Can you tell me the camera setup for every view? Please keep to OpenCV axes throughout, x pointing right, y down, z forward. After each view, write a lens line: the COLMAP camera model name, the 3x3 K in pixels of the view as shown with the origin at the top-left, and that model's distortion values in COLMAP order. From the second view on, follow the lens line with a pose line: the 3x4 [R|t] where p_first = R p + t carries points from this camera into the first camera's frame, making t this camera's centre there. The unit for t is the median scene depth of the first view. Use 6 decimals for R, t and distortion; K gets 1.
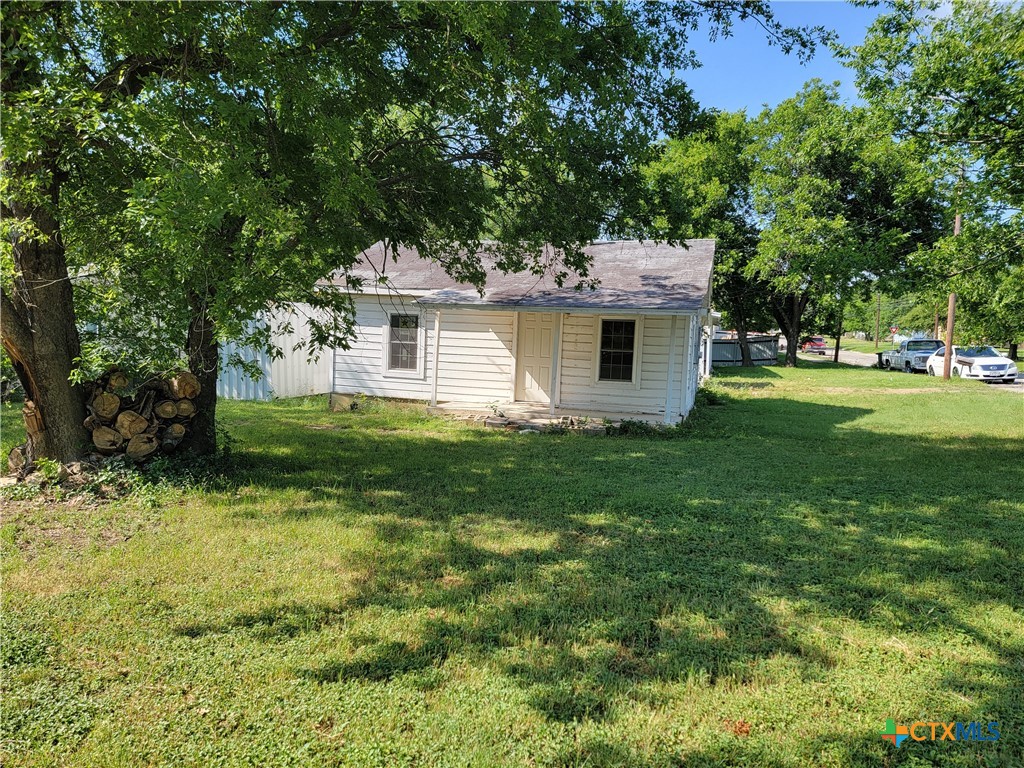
lens RADIAL K [[715.0, 0, 510.4], [0, 715.0, 382.9], [0, 0, 1]] dist [0.067377, -0.055151]
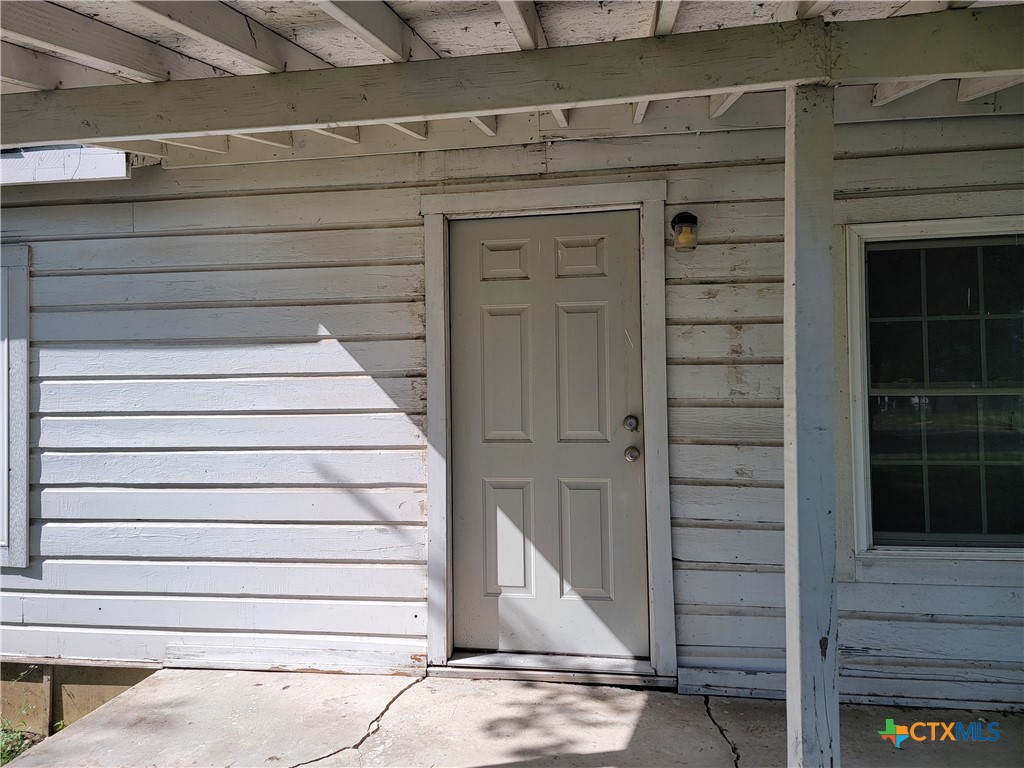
lens RADIAL K [[715.0, 0, 513.6], [0, 715.0, 384.0], [0, 0, 1]] dist [0.067377, -0.055151]
pose [[0.992529, -0.049686, 0.111430, 0.005578], [0.056932, 0.996400, -0.062814, -0.040547], [-0.107908, 0.068689, 0.991785, 0.785808]]
